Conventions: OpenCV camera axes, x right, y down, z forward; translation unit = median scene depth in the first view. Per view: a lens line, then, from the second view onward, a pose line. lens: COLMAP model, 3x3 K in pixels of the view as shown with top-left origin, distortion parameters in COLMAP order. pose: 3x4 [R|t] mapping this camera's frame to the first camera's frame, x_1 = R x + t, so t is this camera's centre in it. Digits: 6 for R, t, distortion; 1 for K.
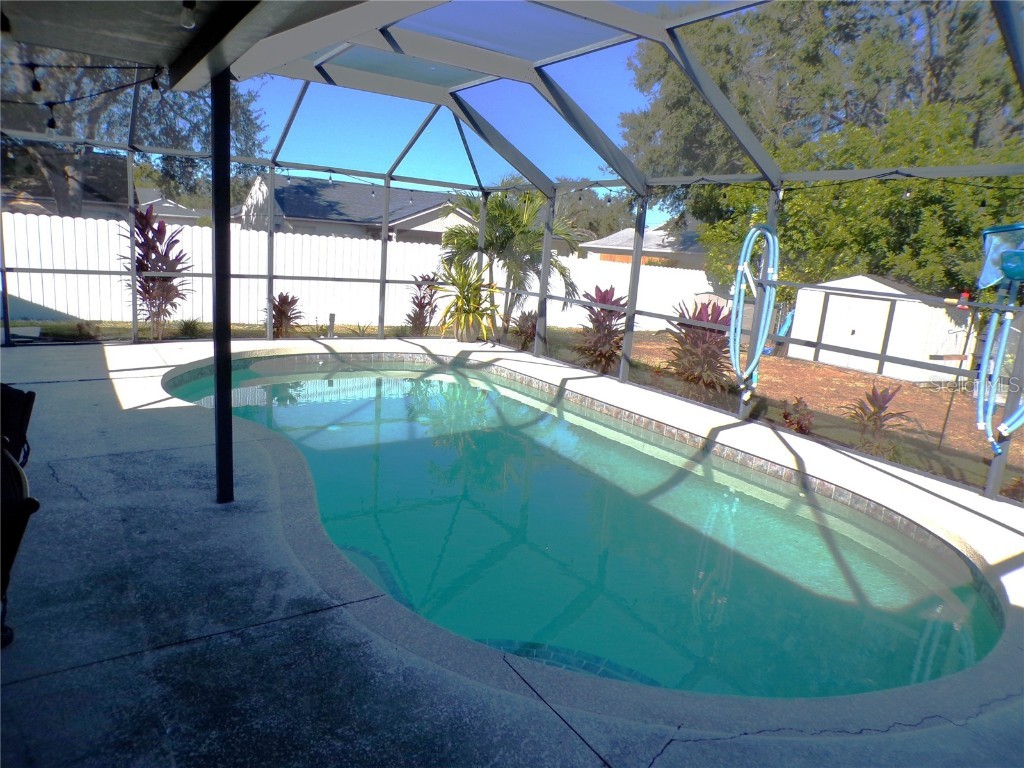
lens RADIAL K [[693.1, 0, 513.6], [0, 693.1, 384.7], [0, 0, 1]] dist [-0.049451, 0.024931]
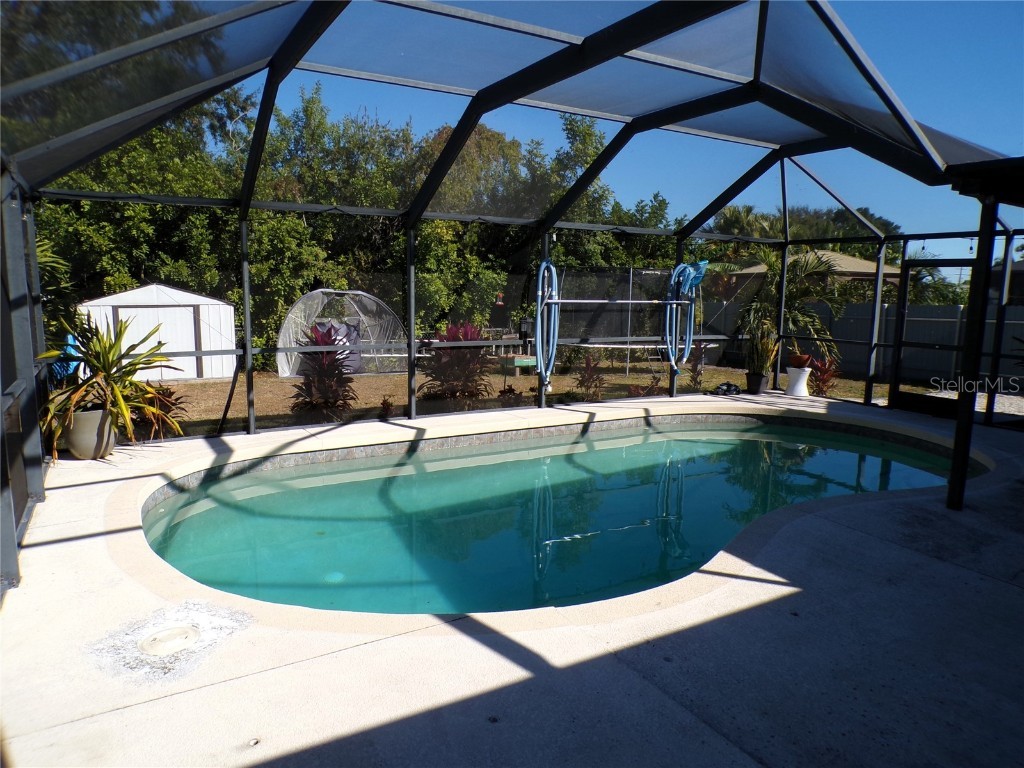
lens RADIAL K [[693.1, 0, 513.6], [0, 693.1, 384.7], [0, 0, 1]] dist [-0.049451, 0.024931]
pose [[0.061839, -0.219262, 0.973704, -1.177387], [0.187580, 0.960740, 0.204430, -0.337884], [-0.980301, 0.170006, 0.100540, 1.152302]]
